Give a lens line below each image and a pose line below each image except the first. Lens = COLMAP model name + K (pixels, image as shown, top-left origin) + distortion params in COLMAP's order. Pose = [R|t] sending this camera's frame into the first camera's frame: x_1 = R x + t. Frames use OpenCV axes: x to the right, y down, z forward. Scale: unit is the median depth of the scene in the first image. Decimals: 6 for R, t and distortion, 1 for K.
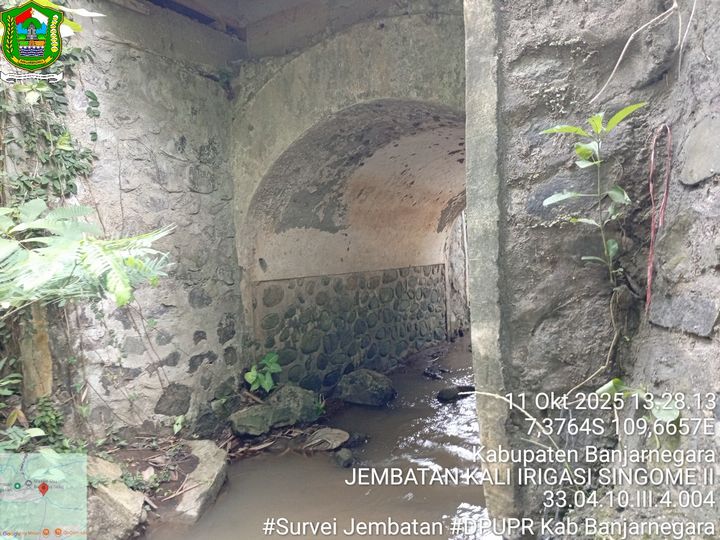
lens RADIAL K [[576.3, 0, 356.8], [0, 576.3, 268.7], [0, 0, 1]] dist [0.038905, -0.006968]
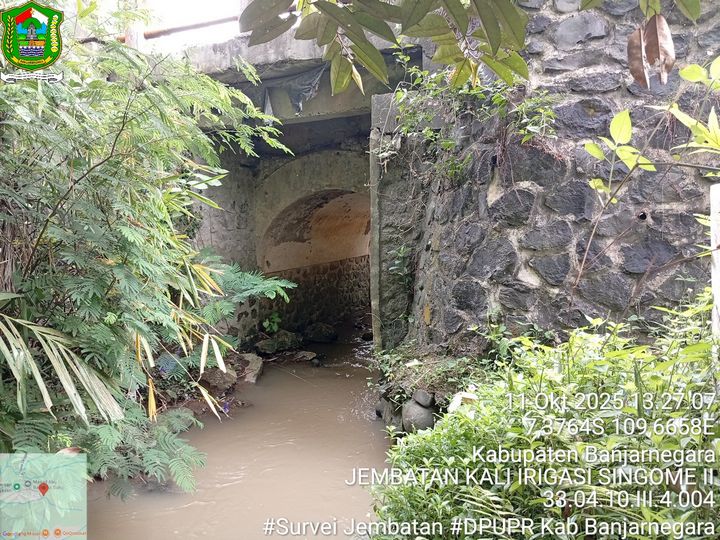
lens RADIAL K [[576.3, 0, 361.2], [0, 576.3, 269.9], [0, 0, 1]] dist [0.038905, -0.006968]
pose [[0.991471, 0.009125, 0.130009, -0.117283], [-0.016803, 0.998170, 0.058085, -0.107278], [-0.129241, -0.059774, 0.989810, -0.904169]]
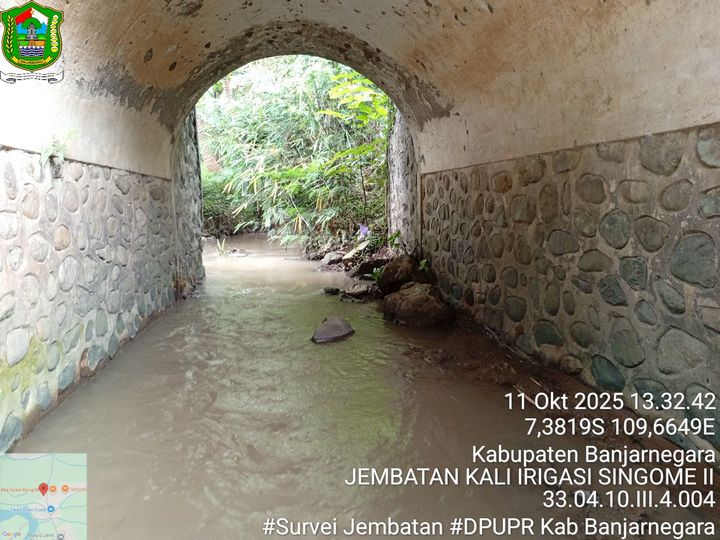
lens RADIAL K [[576.3, 0, 358.8], [0, 576.3, 270.1], [0, 0, 1]] dist [0.038905, -0.006968]
pose [[-0.800413, 0.111860, -0.588919, 0.736278], [0.014430, 0.985746, 0.167622, 0.017727], [0.599275, 0.125669, -0.790618, 2.059368]]
